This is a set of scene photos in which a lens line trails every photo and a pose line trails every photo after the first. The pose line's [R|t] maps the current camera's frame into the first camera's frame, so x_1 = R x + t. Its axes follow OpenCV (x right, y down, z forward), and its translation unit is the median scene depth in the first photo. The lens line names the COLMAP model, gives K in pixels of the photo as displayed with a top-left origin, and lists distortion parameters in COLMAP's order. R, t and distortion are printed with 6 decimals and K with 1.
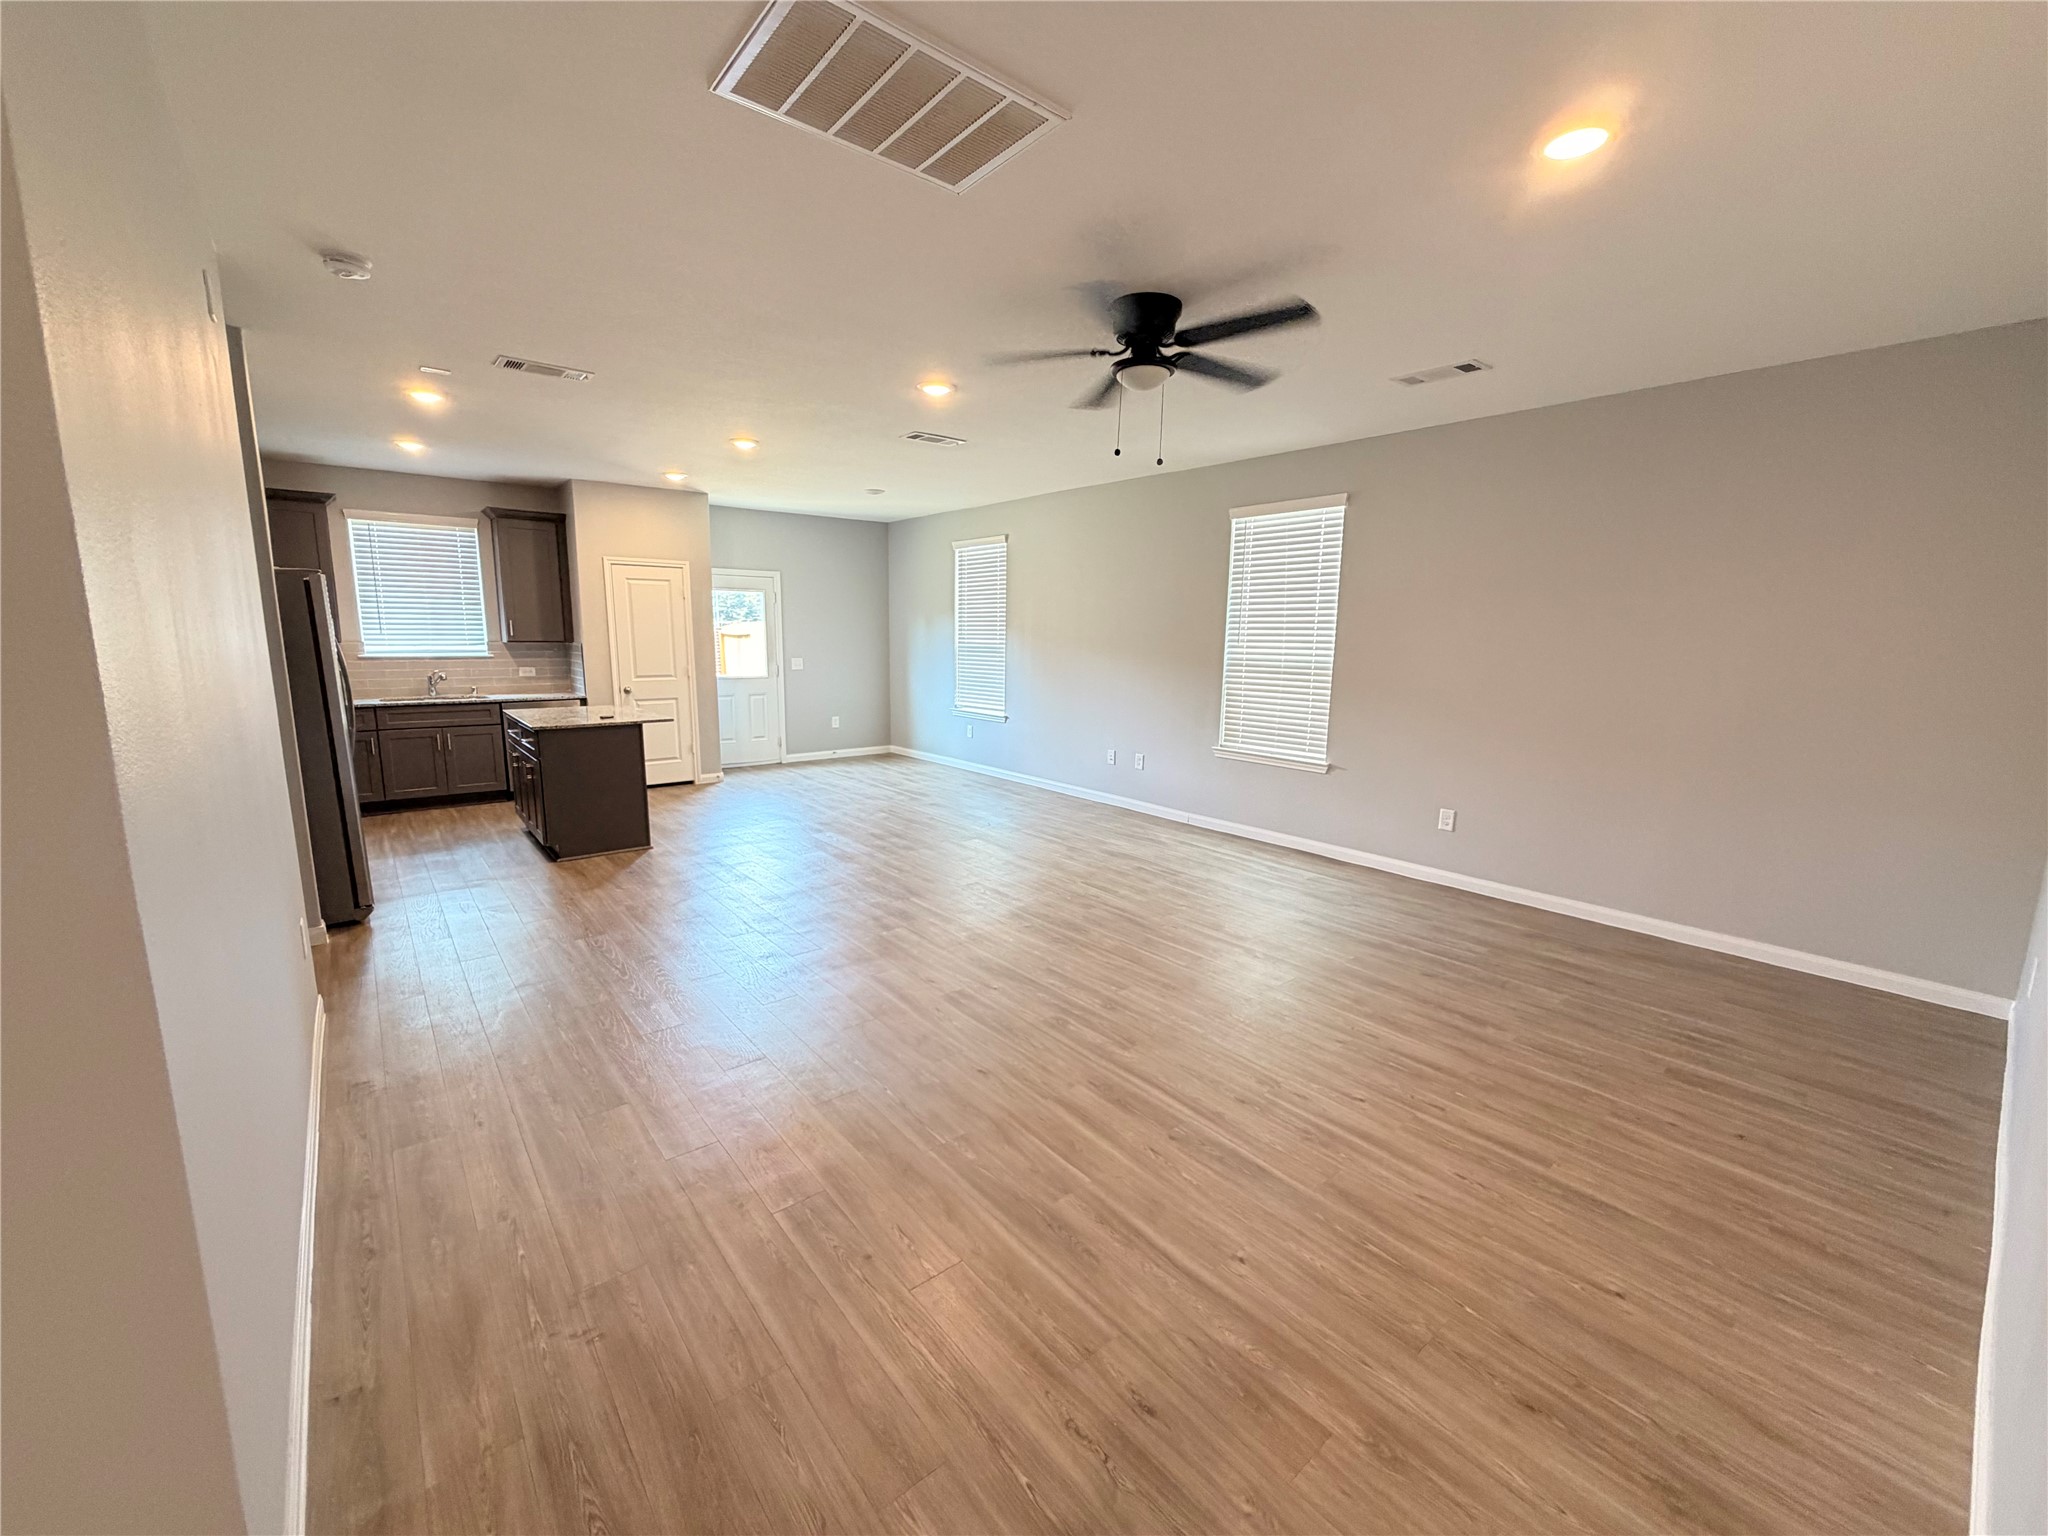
lens RADIAL K [[807.8, 0, 1017.1], [0, 807.8, 771.2], [0, 0, 1]] dist [-0.000154, 0.000192]
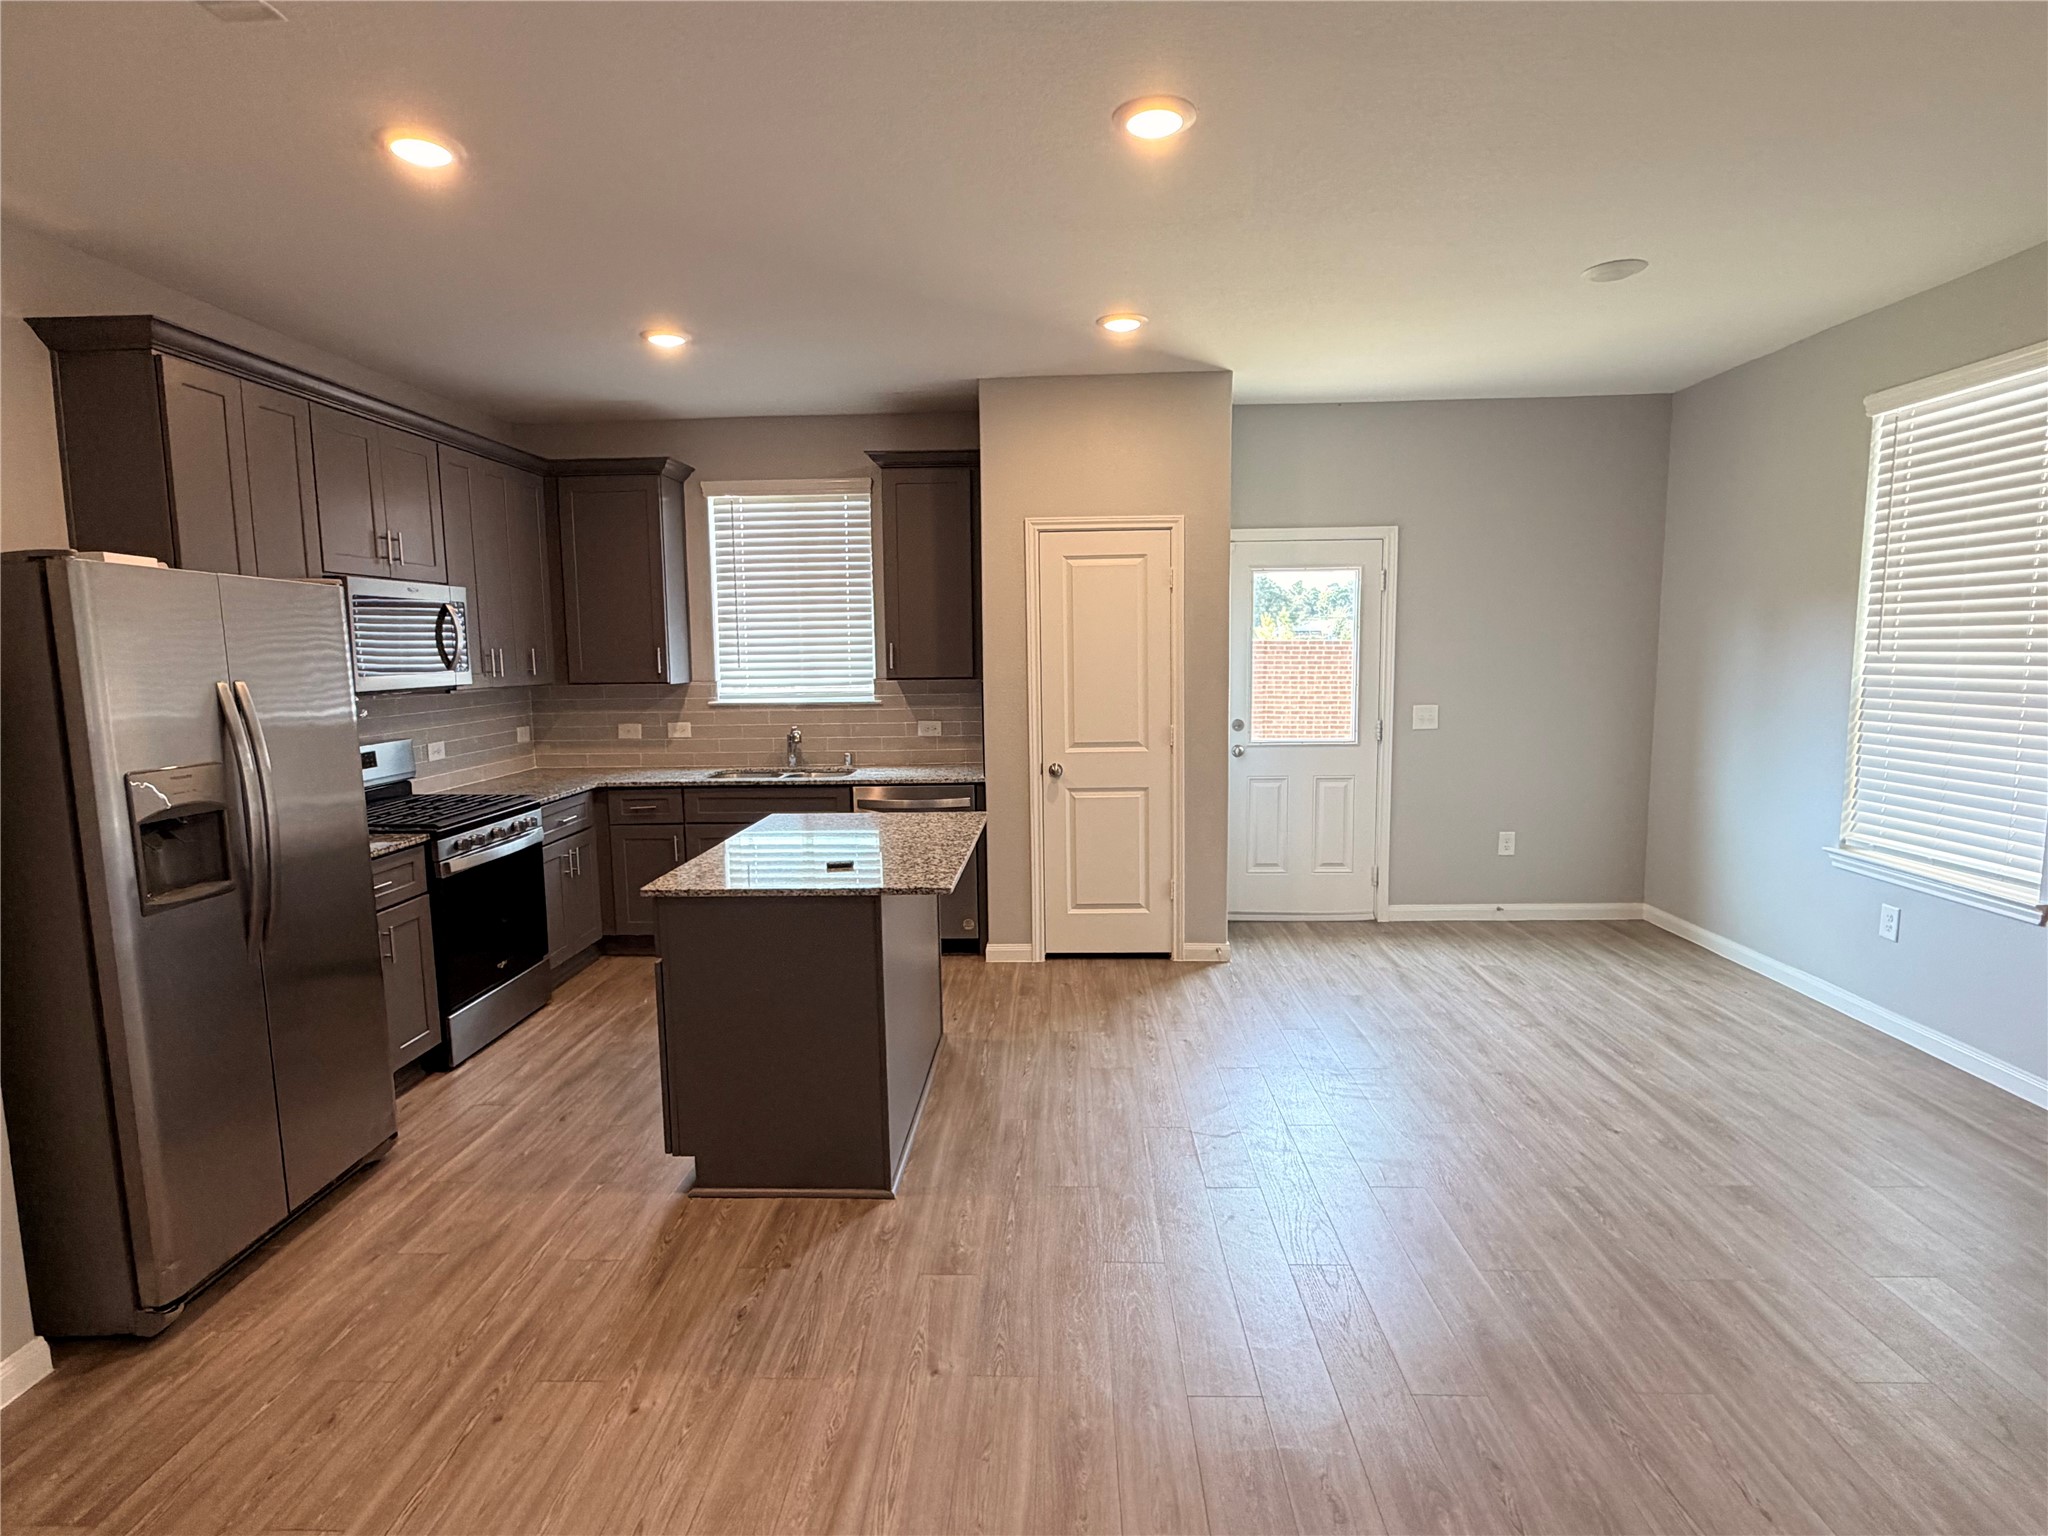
lens RADIAL K [[1048.7, 0, 1018.6], [0, 1048.7, 767.8], [0, 0, 1]] dist [-0.002699, 0.000749]
pose [[0.747631, 0.055207, -0.661815, -0.064385], [-0.091100, 0.995644, -0.019860, -0.107381], [0.657836, 0.075139, 0.749404, 0.593047]]
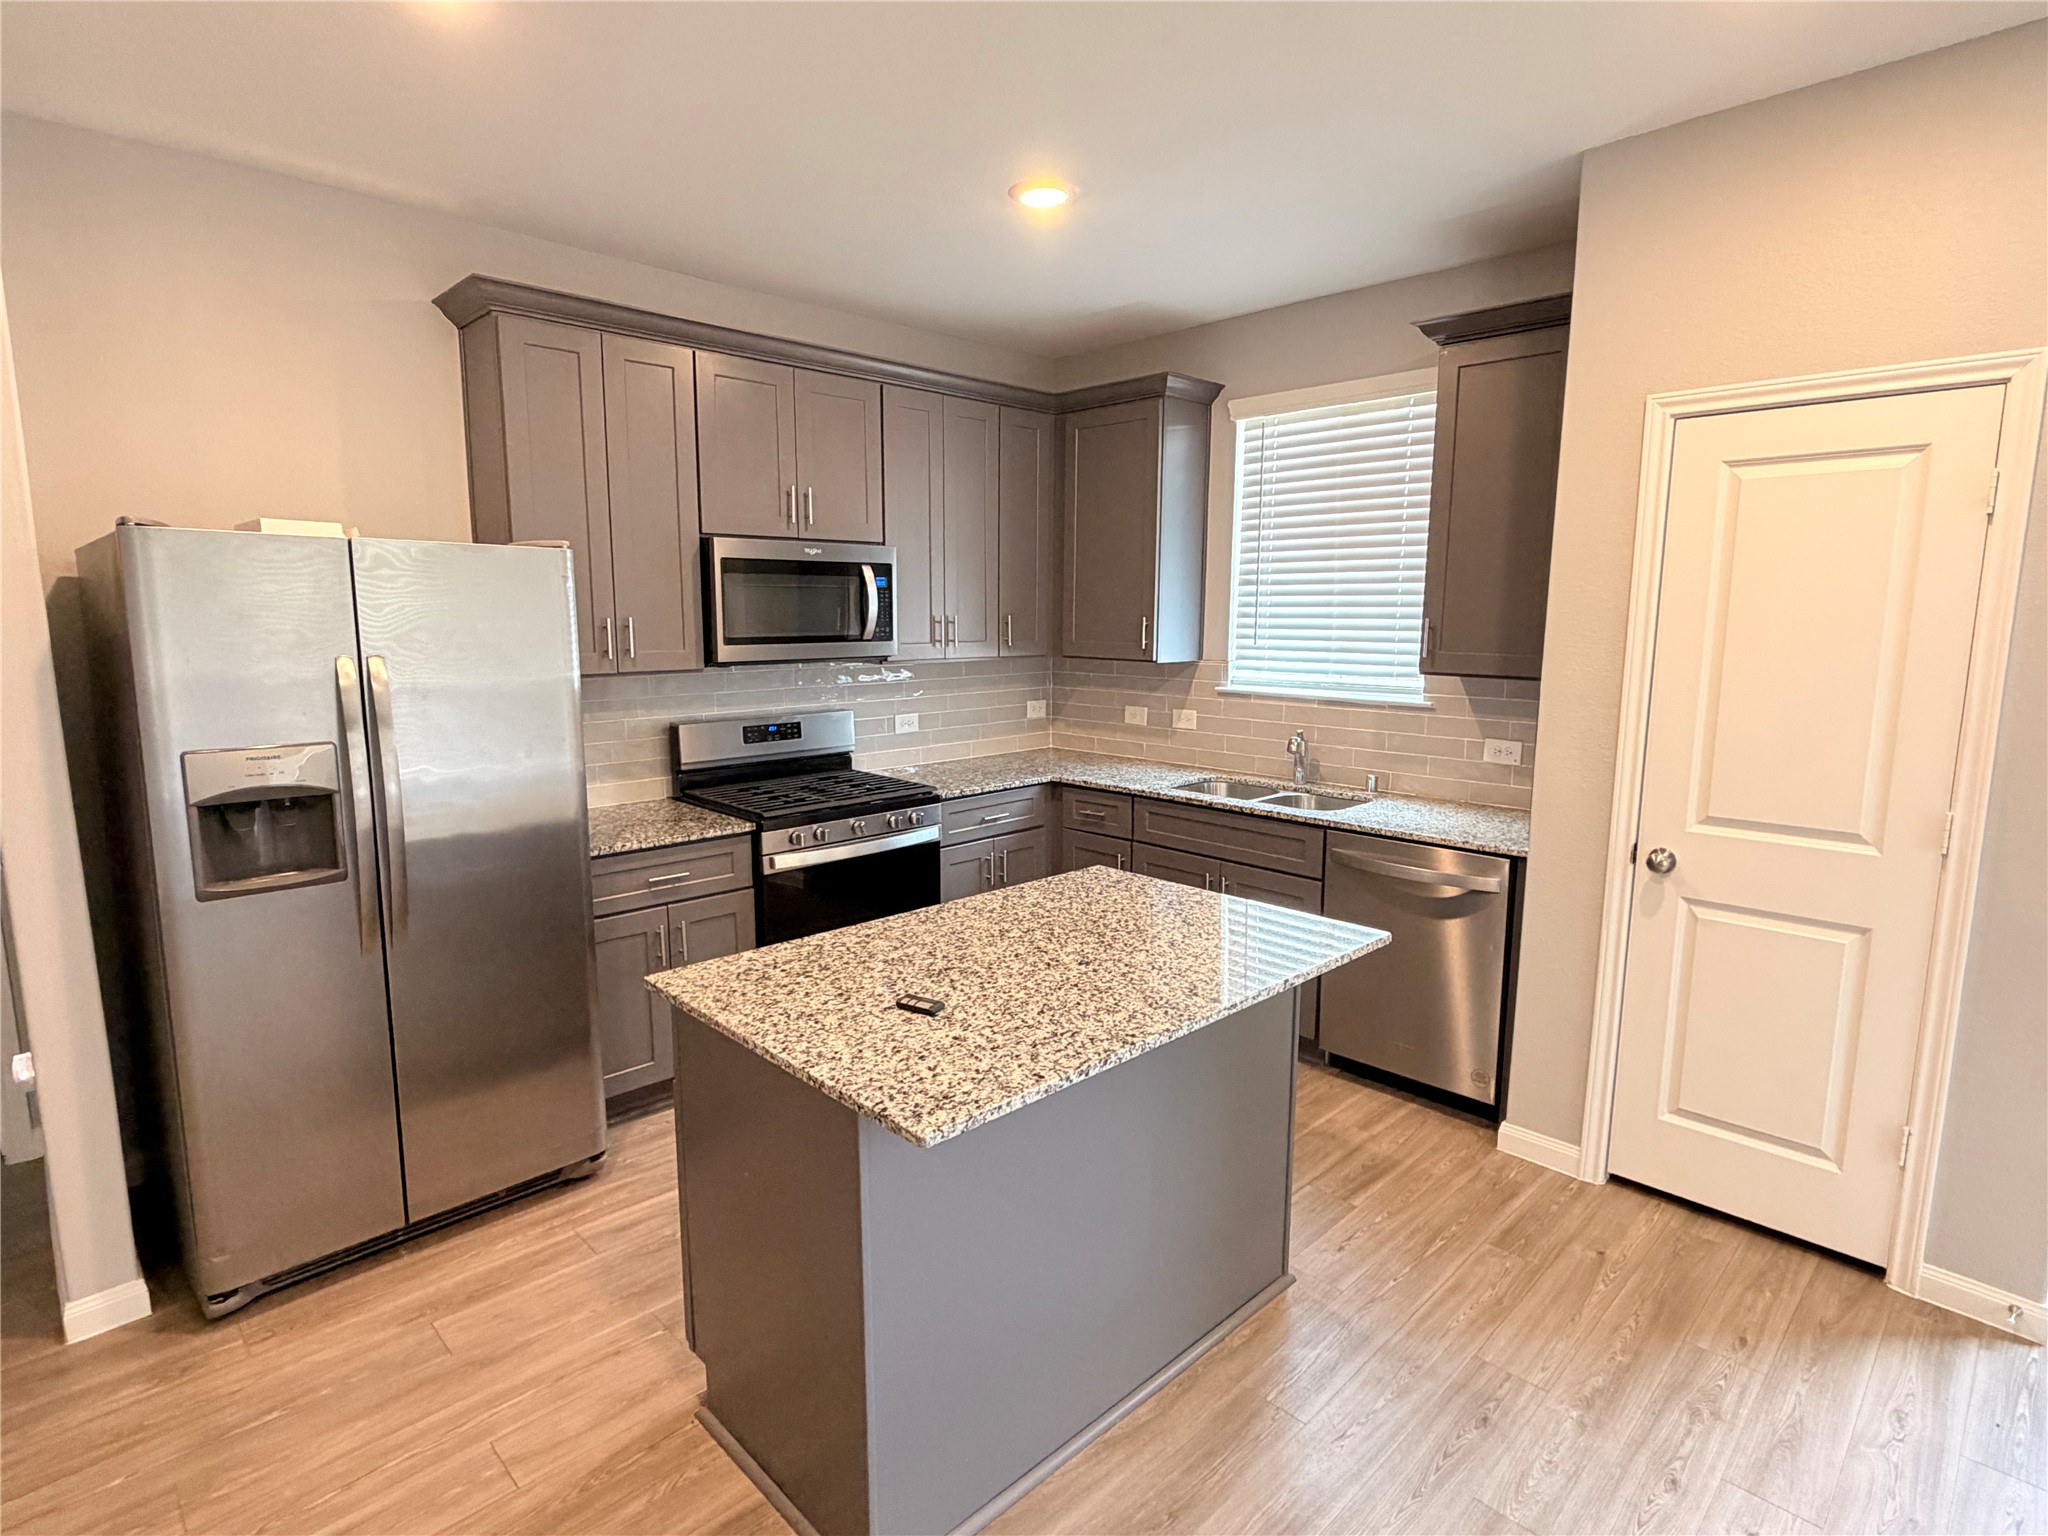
lens RADIAL K [[1048.7, 0, 1030.9], [0, 1048.7, 768.8], [0, 0, 1]] dist [-0.002699, 0.000749]
pose [[0.088578, 0.141335, -0.985991, -0.175709], [-0.172959, 0.977027, 0.124512, -0.173905], [0.980938, 0.159507, 0.110988, 0.915326]]
